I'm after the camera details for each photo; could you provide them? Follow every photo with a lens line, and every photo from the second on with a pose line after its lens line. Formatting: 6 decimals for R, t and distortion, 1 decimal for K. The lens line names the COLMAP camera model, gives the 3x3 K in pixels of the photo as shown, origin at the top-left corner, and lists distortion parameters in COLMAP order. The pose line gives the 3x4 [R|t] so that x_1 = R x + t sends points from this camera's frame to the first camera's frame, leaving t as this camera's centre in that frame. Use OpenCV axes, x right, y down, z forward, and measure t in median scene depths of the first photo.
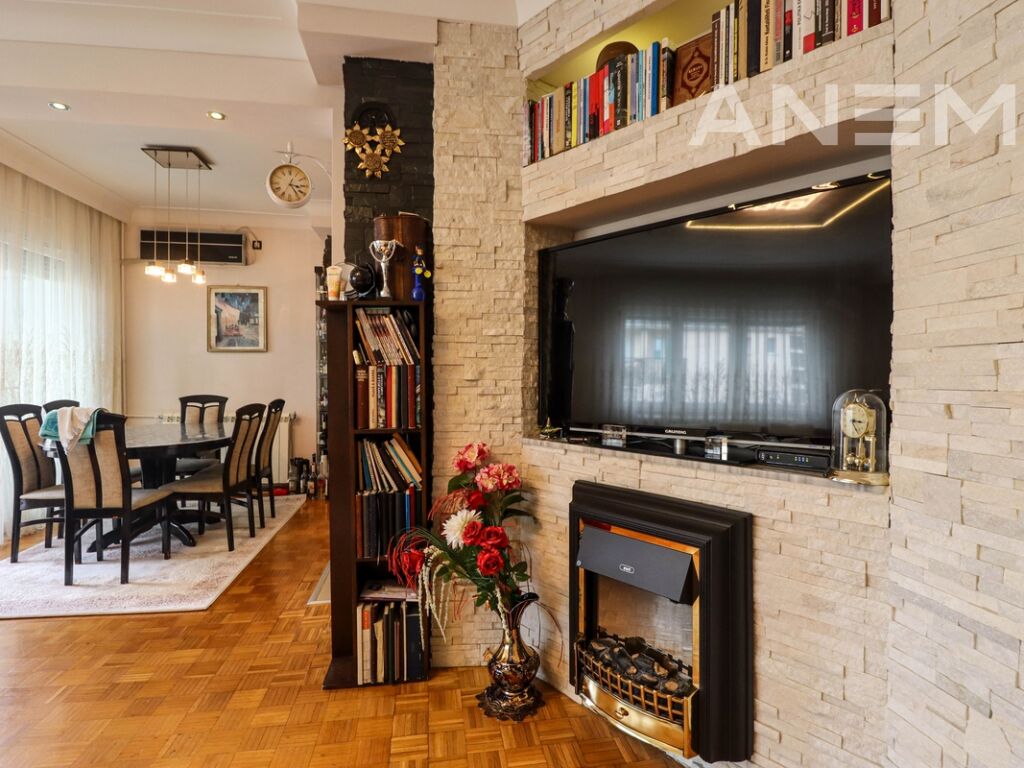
lens RADIAL K [[553.3, 0, 509.5], [0, 553.3, 379.3], [0, 0, 1]] dist [-0.004833, -0.003527]
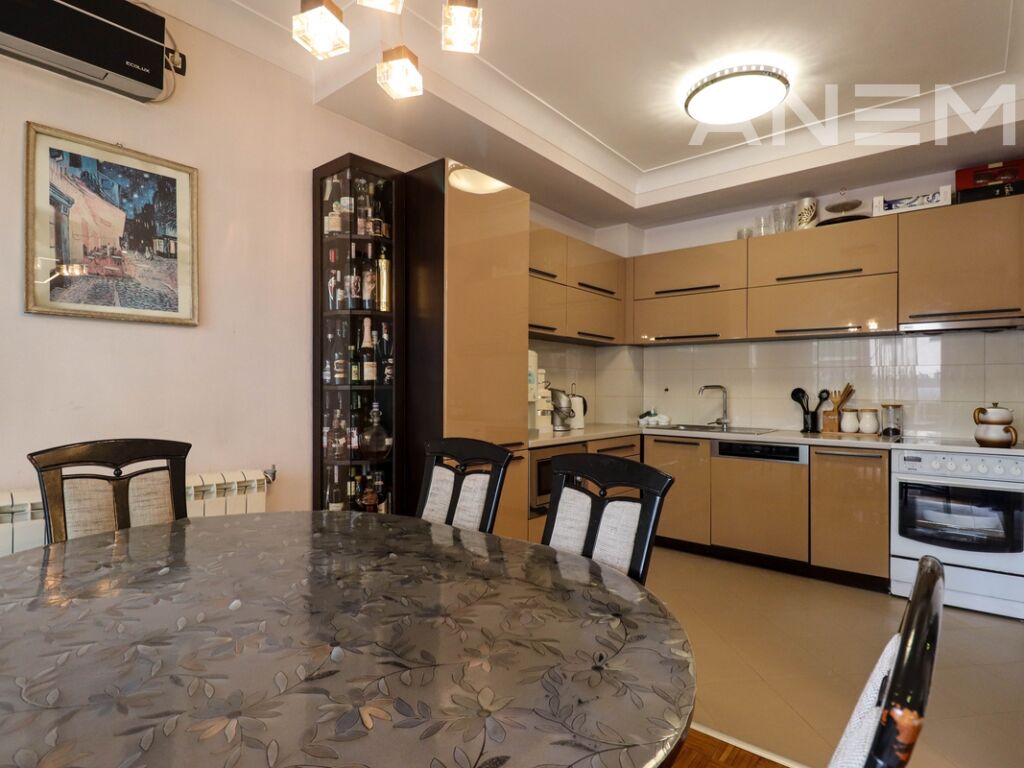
lens RADIAL K [[553.3, 0, 513.4], [0, 553.3, 385.1], [0, 0, 1]] dist [-0.004833, -0.003527]
pose [[0.742636, 0.001113, 0.669694, -1.219039], [0.003416, 0.999979, -0.005450, -0.004348], [-0.669687, 0.006335, 0.742617, 1.202484]]
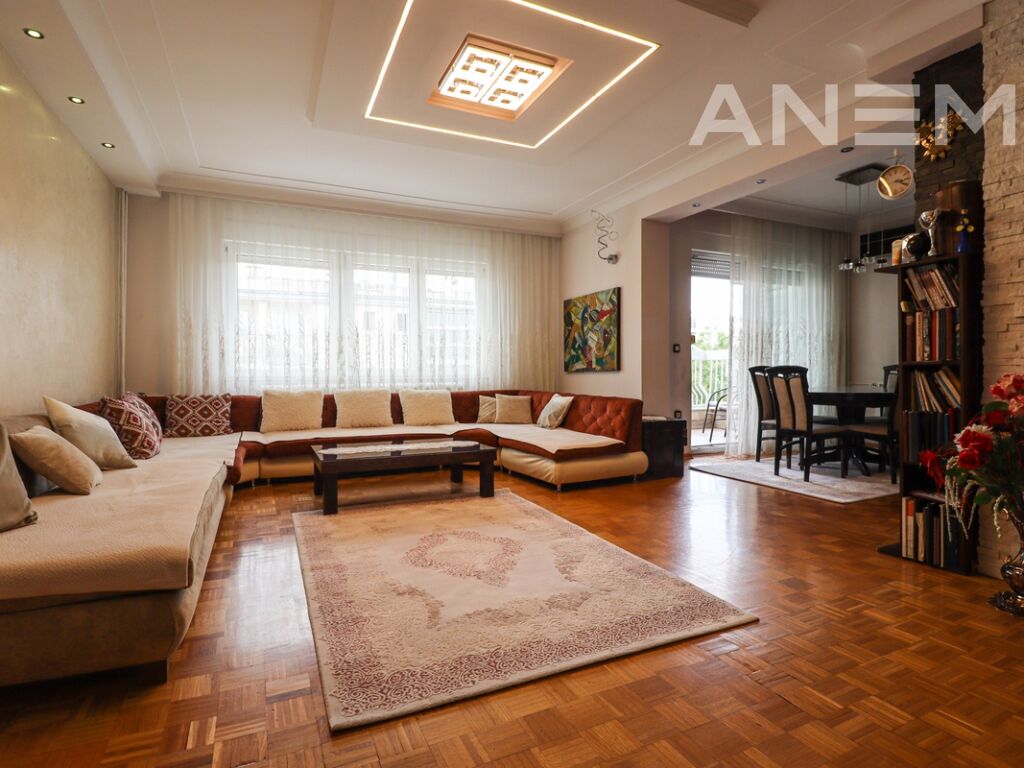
lens RADIAL K [[553.3, 0, 514.6], [0, 553.3, 379.5], [0, 0, 1]] dist [-0.004833, -0.003527]
pose [[0.285861, 0.007207, -0.958244, 0.666859], [-0.009636, 0.999943, 0.004646, 0.126984], [0.958223, 0.007906, 0.285914, -0.242814]]
